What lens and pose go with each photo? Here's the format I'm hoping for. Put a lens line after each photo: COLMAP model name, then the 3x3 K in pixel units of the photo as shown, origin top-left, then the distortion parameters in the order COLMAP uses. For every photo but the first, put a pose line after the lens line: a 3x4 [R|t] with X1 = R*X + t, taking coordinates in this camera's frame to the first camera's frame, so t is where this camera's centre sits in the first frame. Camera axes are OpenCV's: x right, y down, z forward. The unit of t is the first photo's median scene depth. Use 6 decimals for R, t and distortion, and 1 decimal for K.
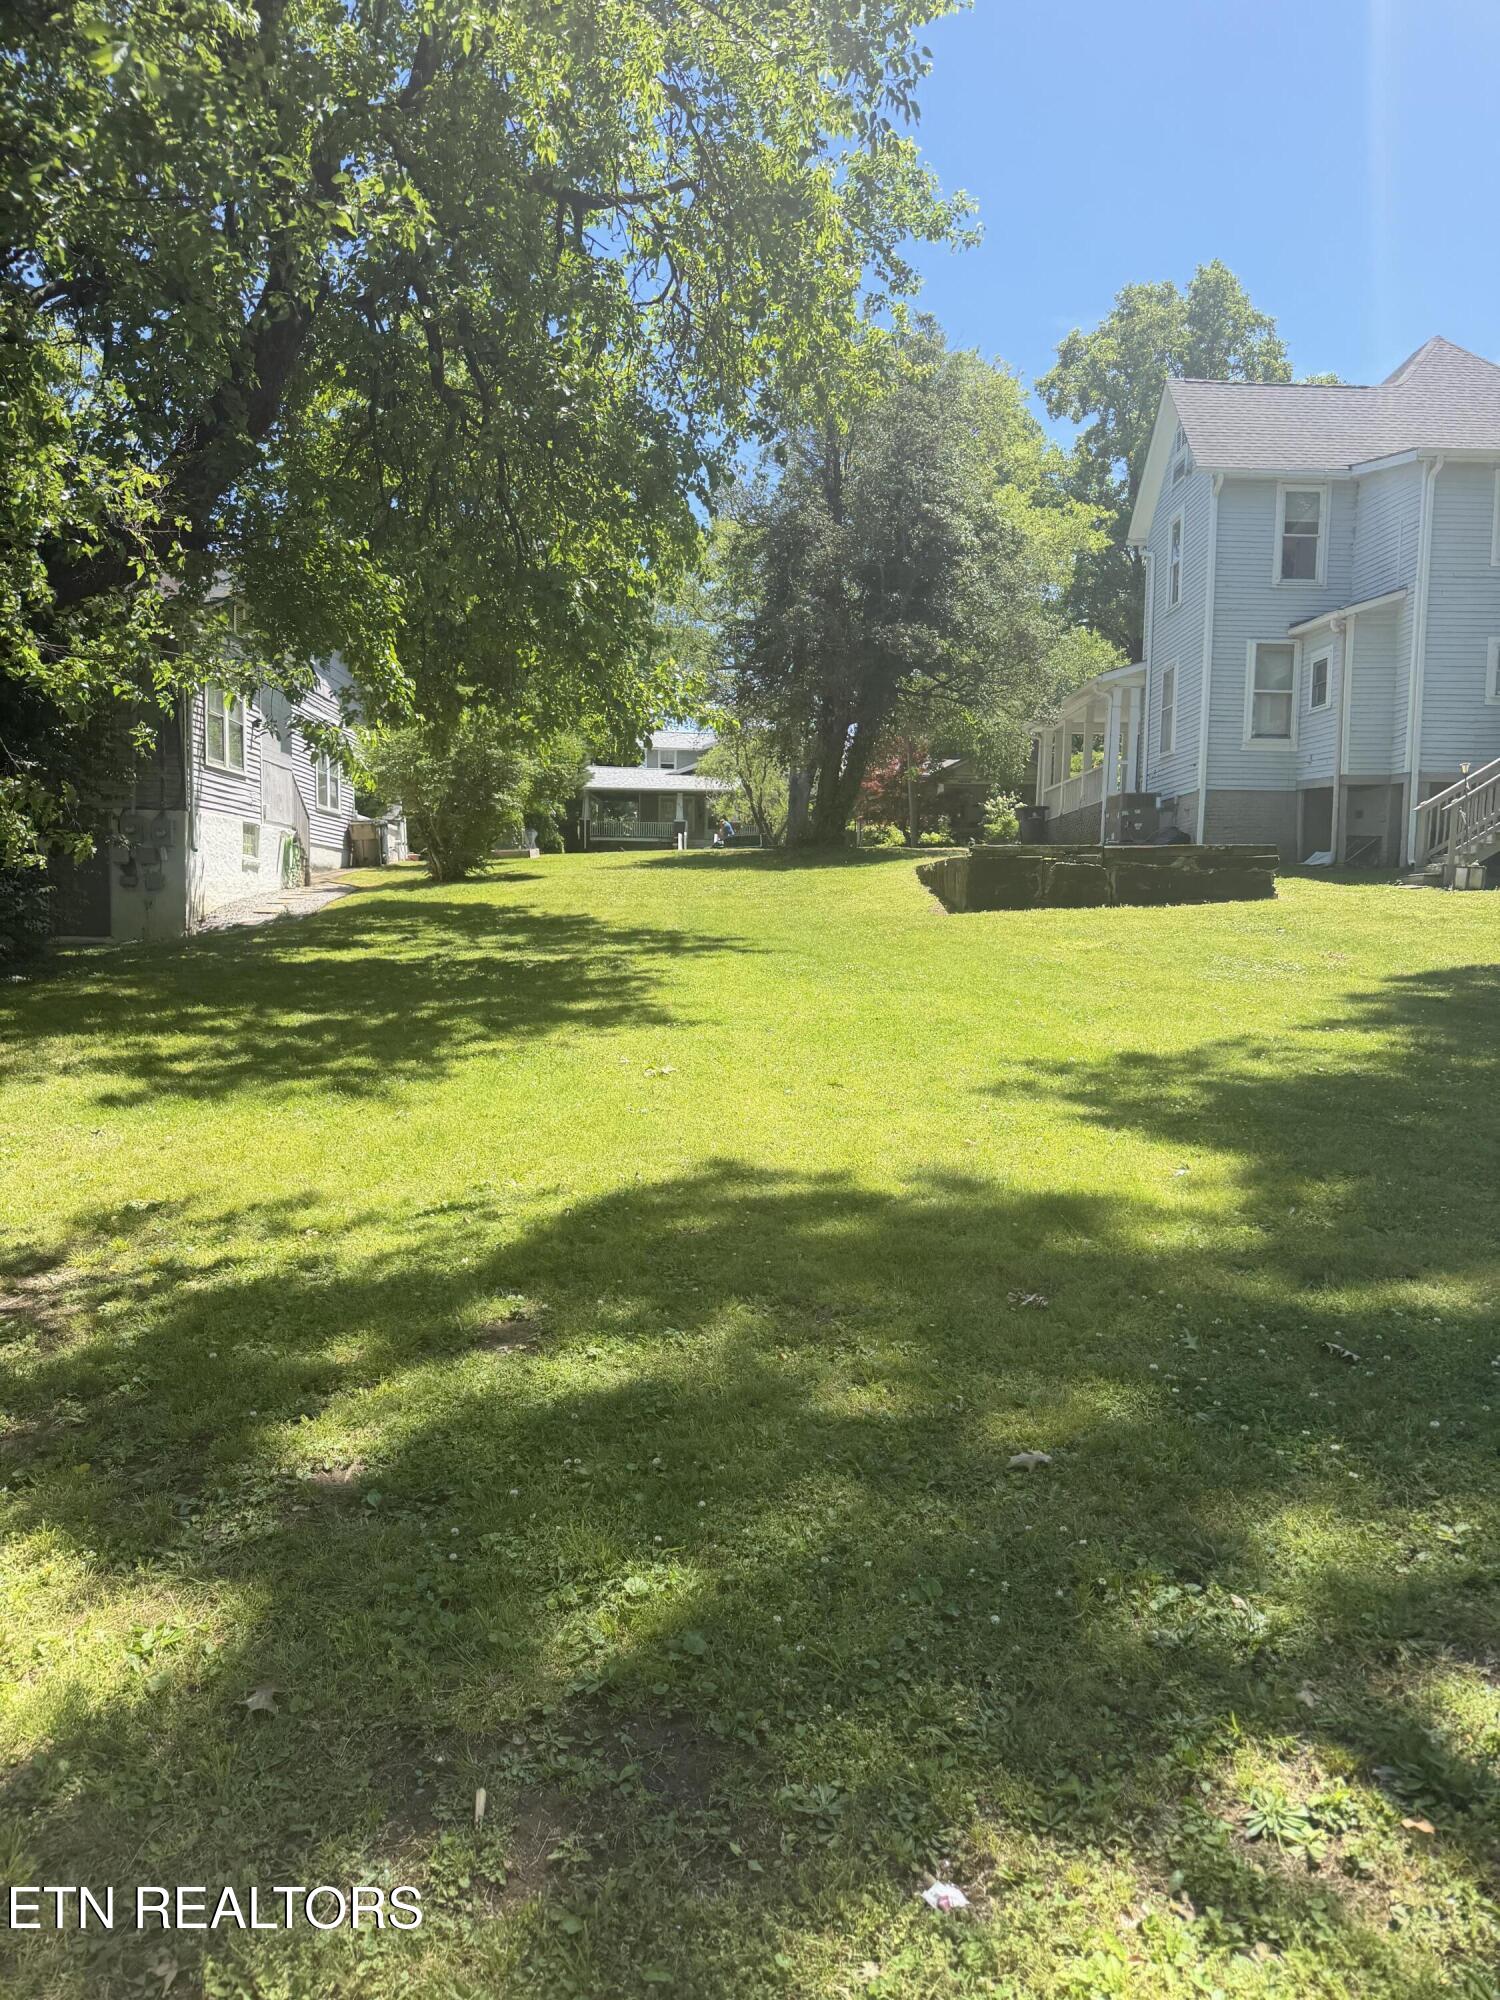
lens RADIAL K [[1375.6, 0, 755.1], [0, 1375.6, 998.0], [0, 0, 1]] dist [0.135887, -0.217199]
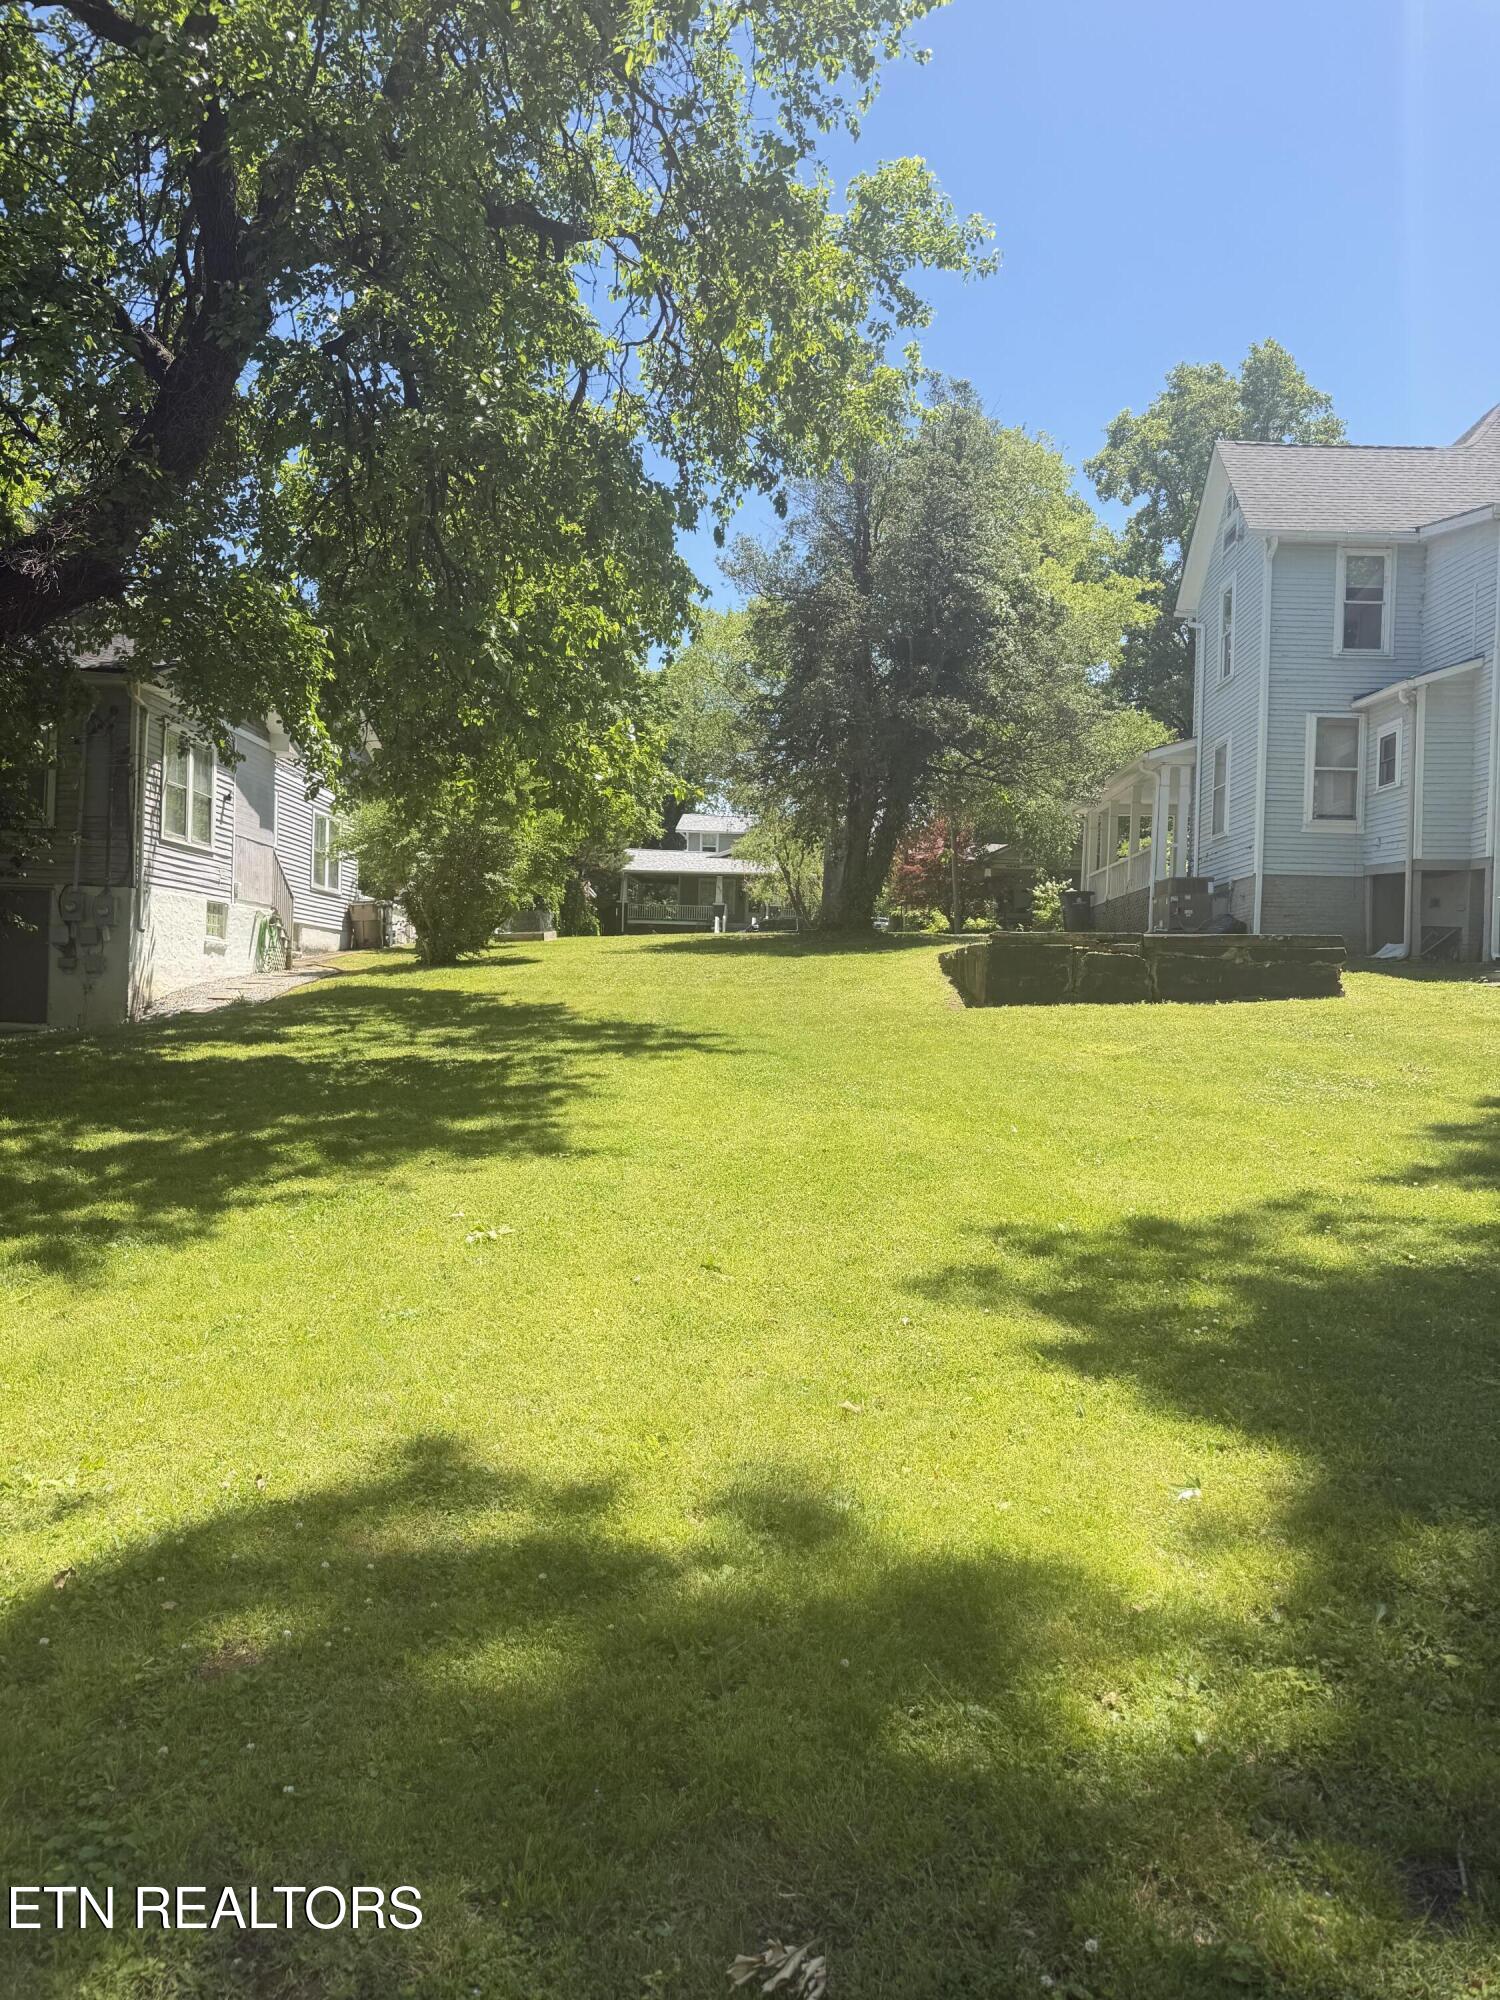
lens RADIAL K [[1369.9, 0, 741.5], [0, 1369.9, 998.3], [0, 0, 1]] dist [0.147286, -0.259909]
pose [[0.998667, 0.011549, -0.050313, 0.039696], [-0.014548, 0.998113, -0.059656, -0.012080], [0.049529, 0.060308, 0.996950, 0.107341]]
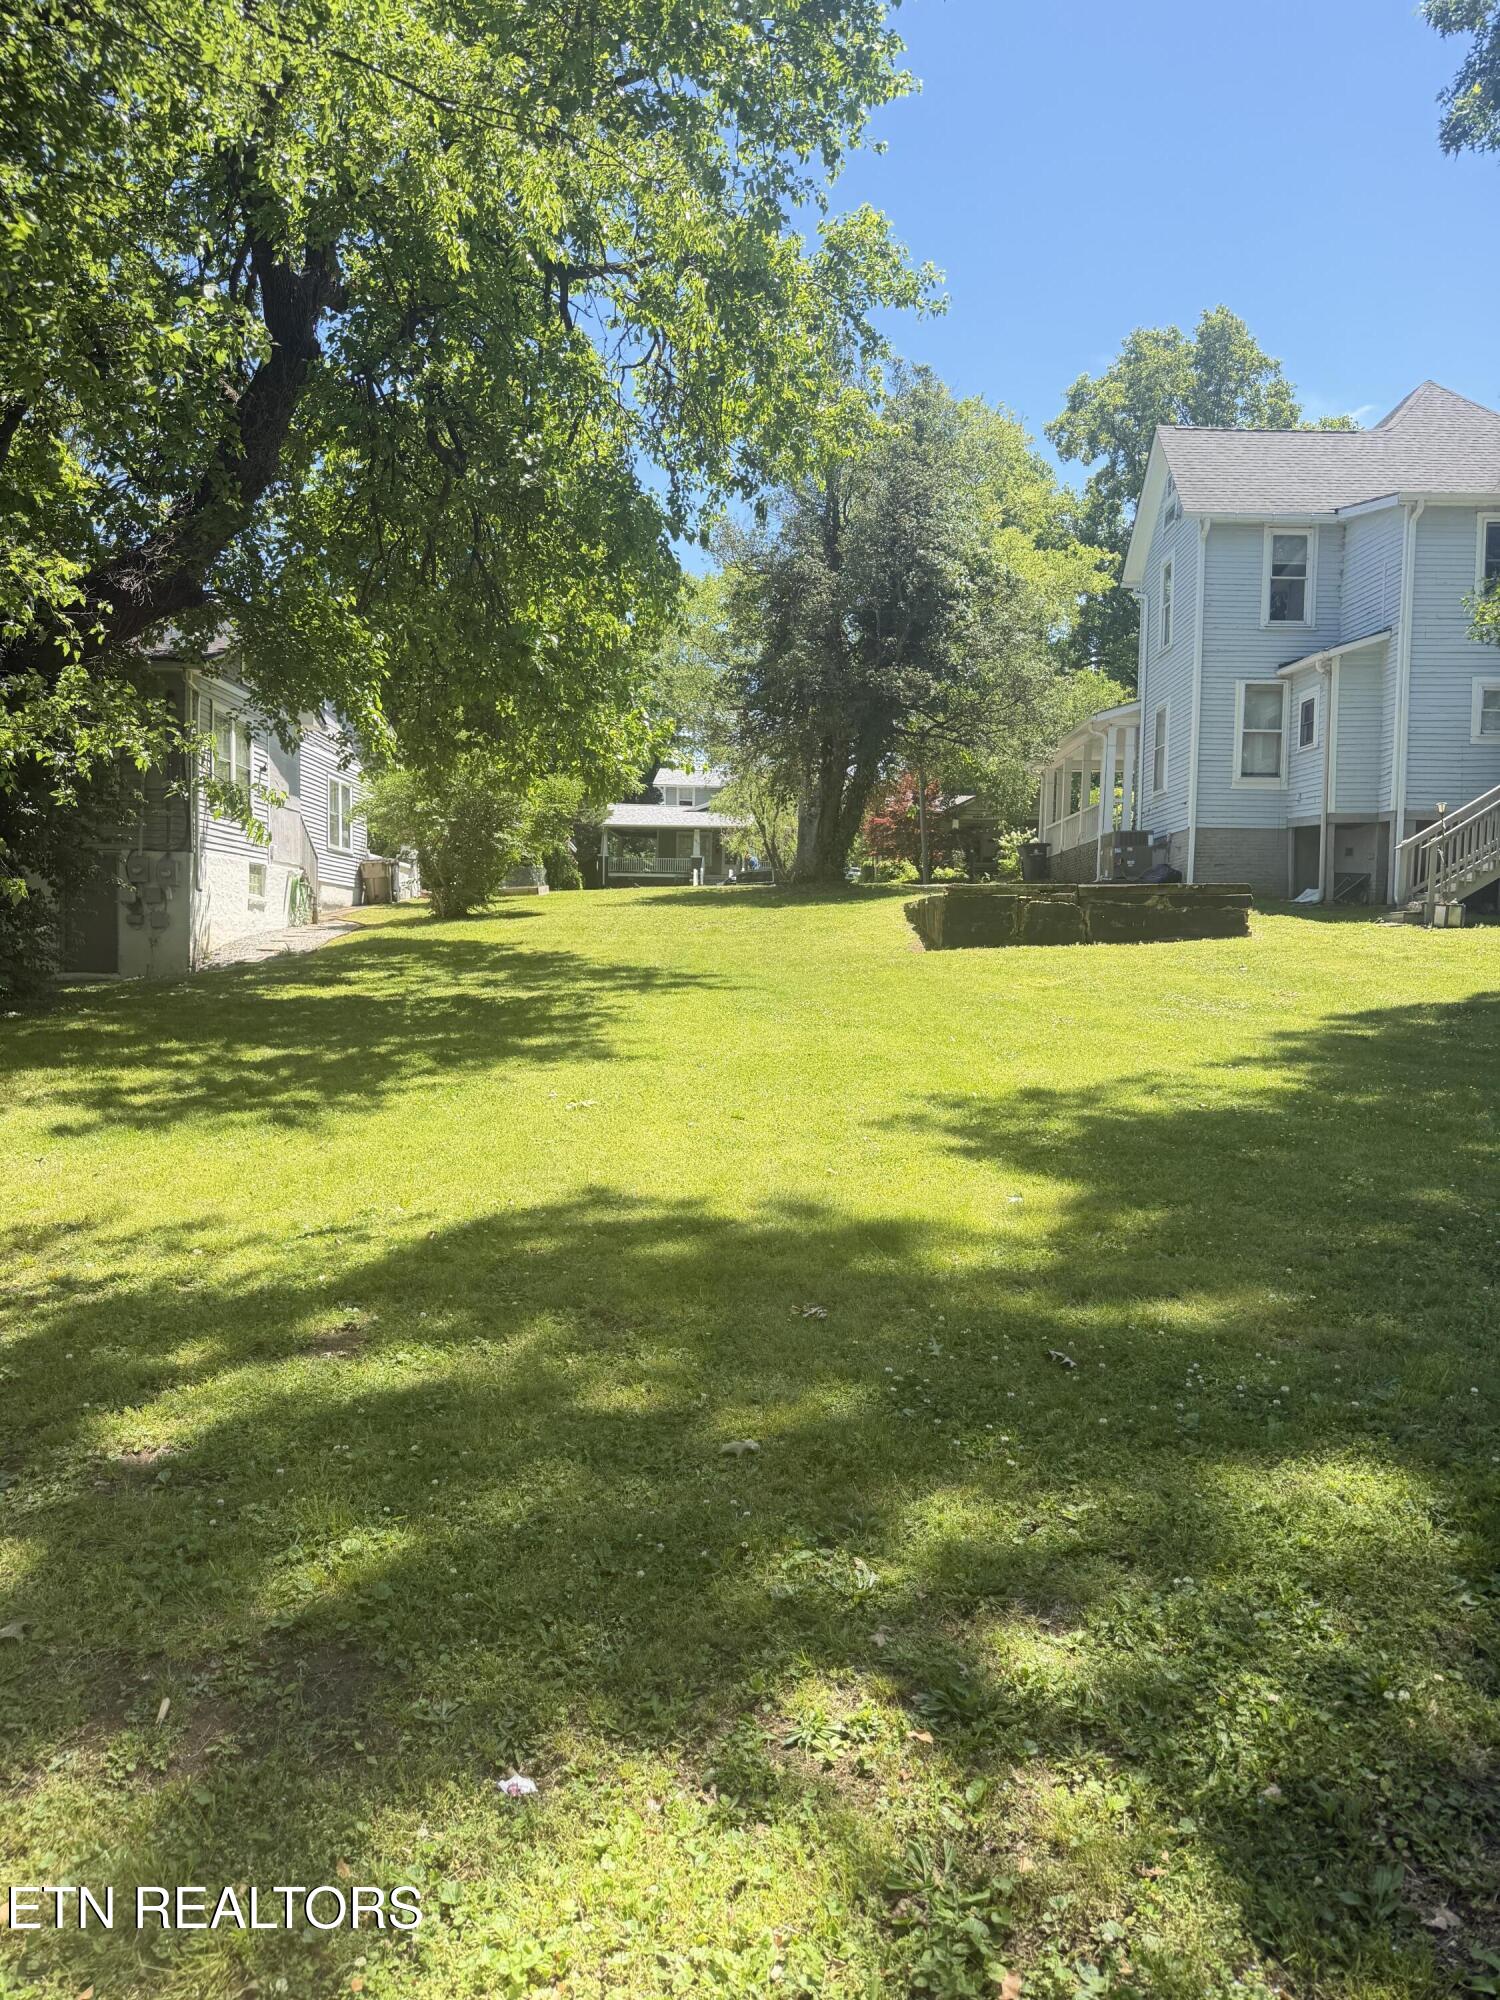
lens RADIAL K [[1369.9, 0, 741.5], [0, 1369.9, 998.3], [0, 0, 1]] dist [0.147286, -0.259909]
pose [[0.999517, 0.001170, -0.031055, 0.034569], [-0.001906, 0.999718, -0.023687, -0.001465], [0.031019, 0.023734, 0.999237, -0.021287]]
